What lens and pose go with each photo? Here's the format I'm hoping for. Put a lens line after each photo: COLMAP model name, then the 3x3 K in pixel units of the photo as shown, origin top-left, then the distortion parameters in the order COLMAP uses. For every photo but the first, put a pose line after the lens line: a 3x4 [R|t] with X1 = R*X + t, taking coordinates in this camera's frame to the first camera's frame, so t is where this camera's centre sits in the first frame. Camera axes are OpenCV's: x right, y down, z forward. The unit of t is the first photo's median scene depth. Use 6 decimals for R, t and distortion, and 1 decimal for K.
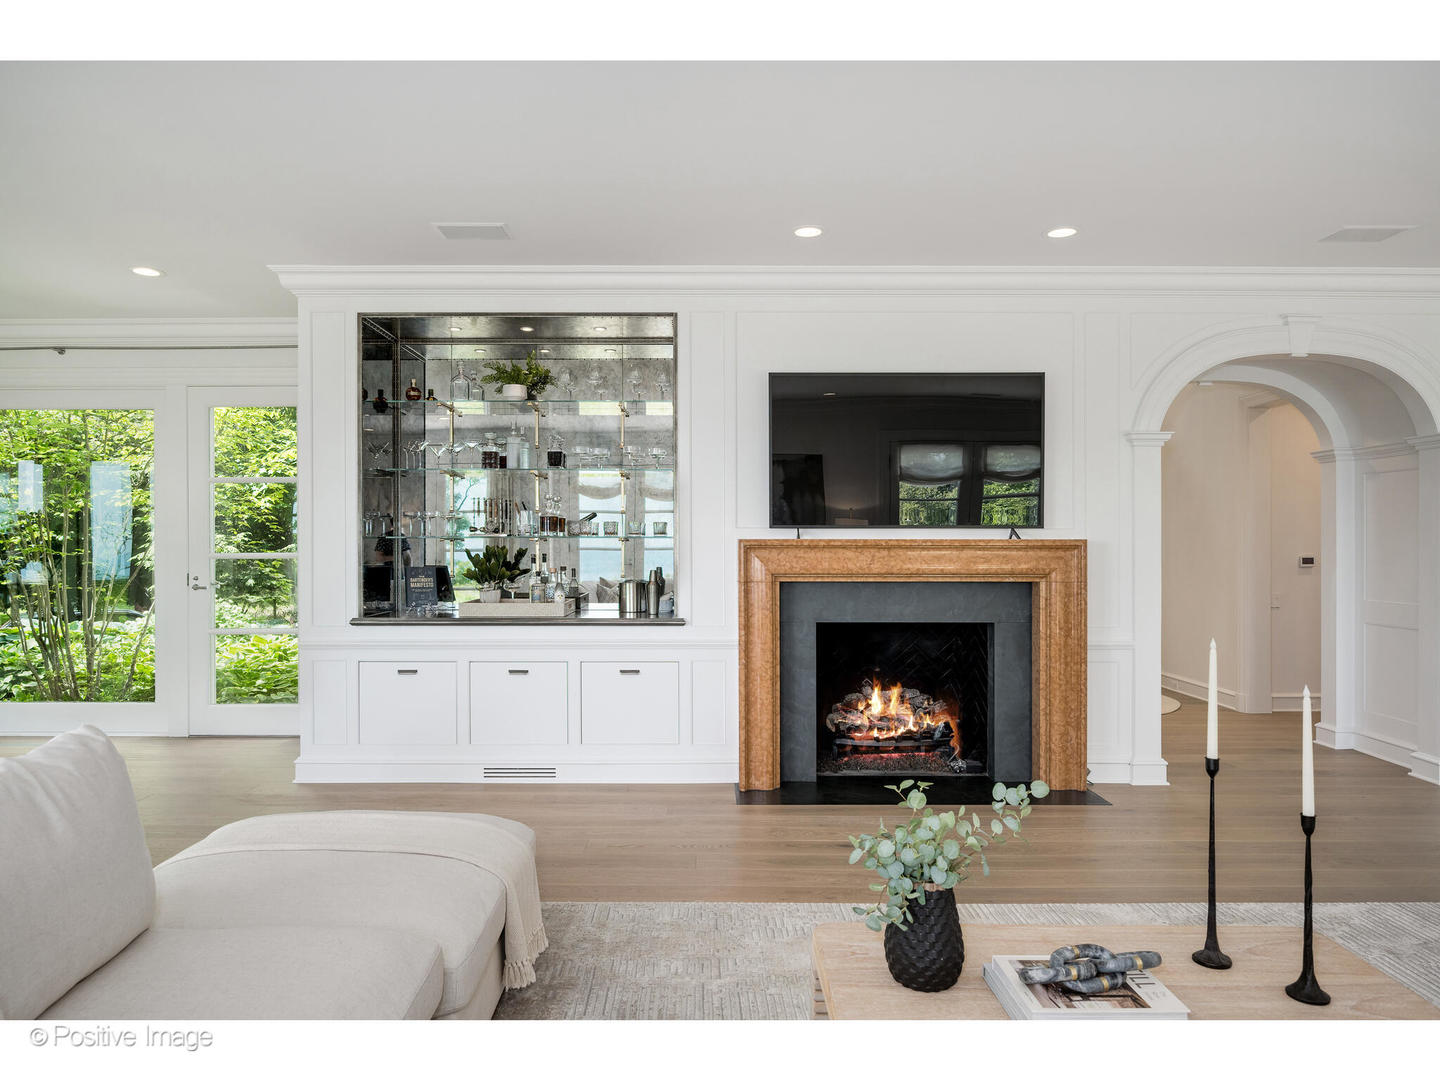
lens RADIAL K [[931.0, 0, 716.2], [0, 931.0, 549.3], [0, 0, 1]] dist [-0.011242, 0.002640]
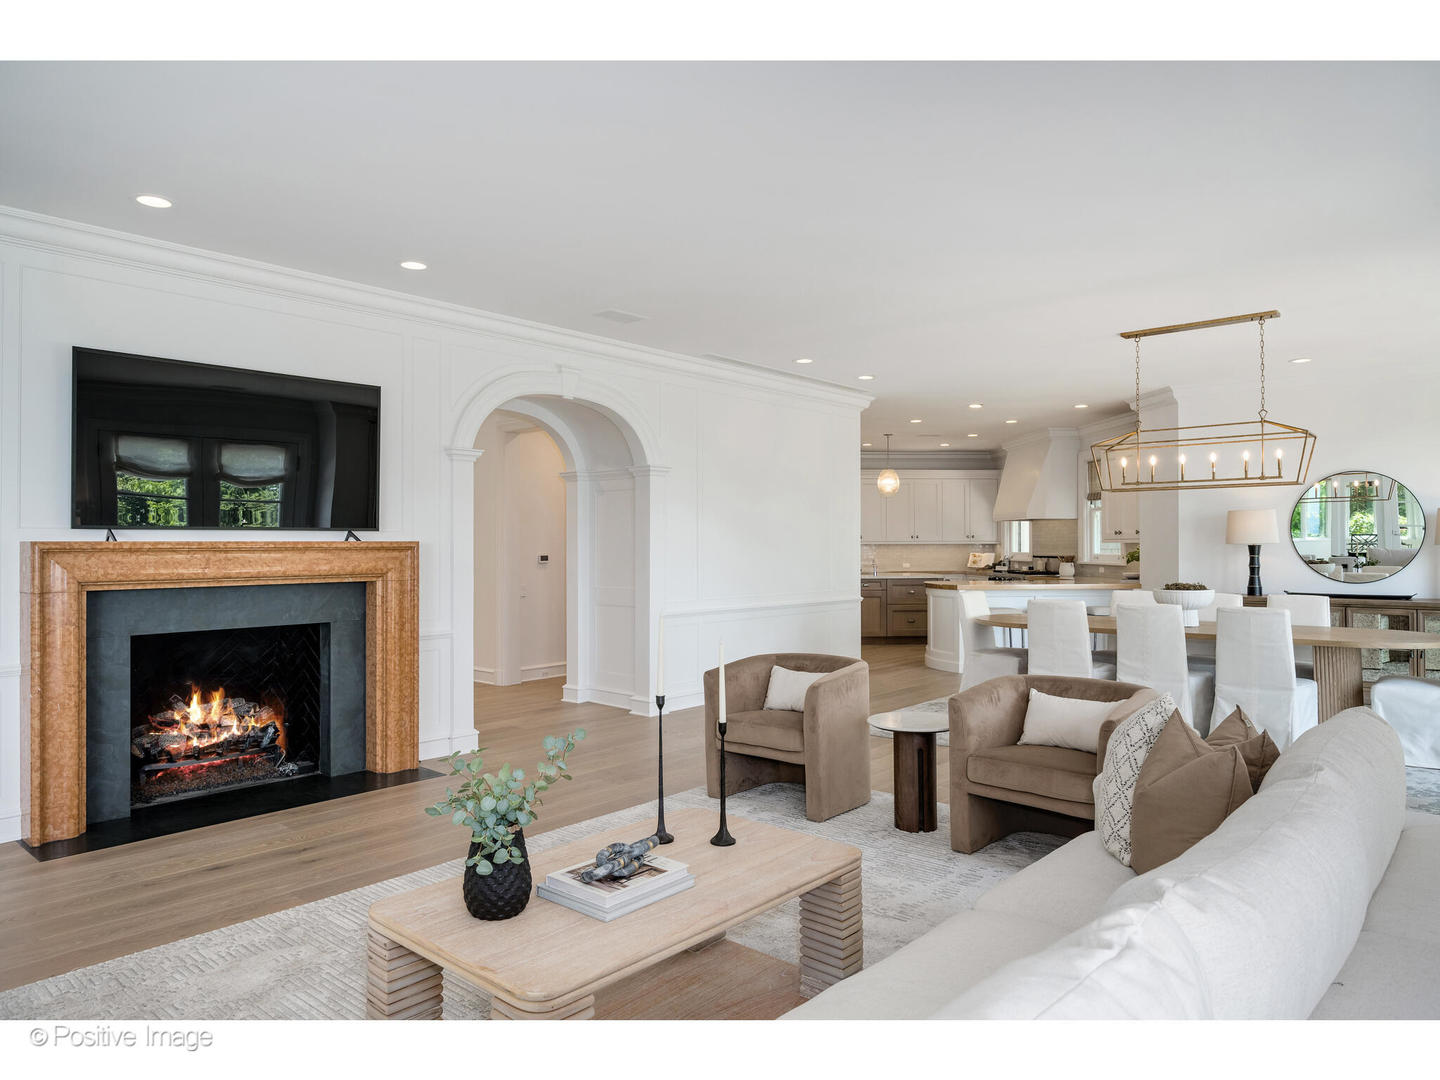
lens RADIAL K [[931.0, 0, 718.2], [0, 931.0, 539.4], [0, 0, 1]] dist [-0.011242, 0.002640]
pose [[0.654271, 0.000176, 0.756260, -0.200638], [0.009052, 0.999927, -0.008064, -0.000692], [-0.756206, 0.012121, 0.654221, 0.000650]]
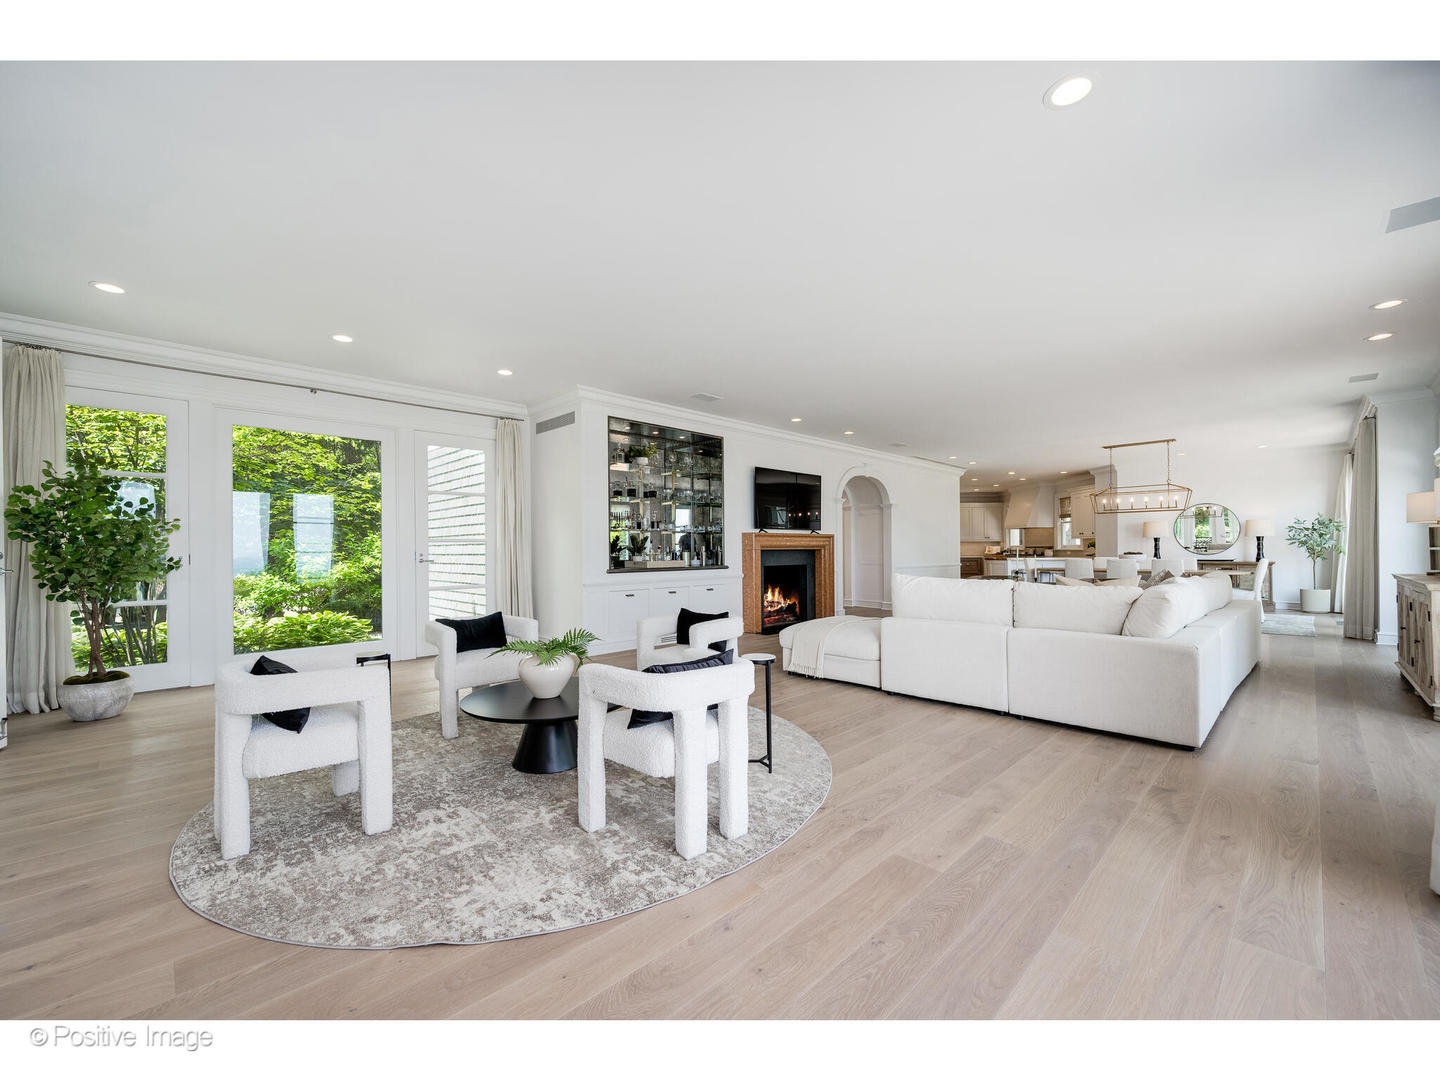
lens RADIAL K [[639.1, 0, 683.6], [0, 639.1, 559.6], [0, 0, 1]] dist [0.004537, -0.000078]
pose [[0.701622, -0.014462, 0.712403, -1.325253], [0.010913, 0.999895, 0.009550, 0.043148], [-0.712466, 0.001074, 0.701706, -0.075193]]
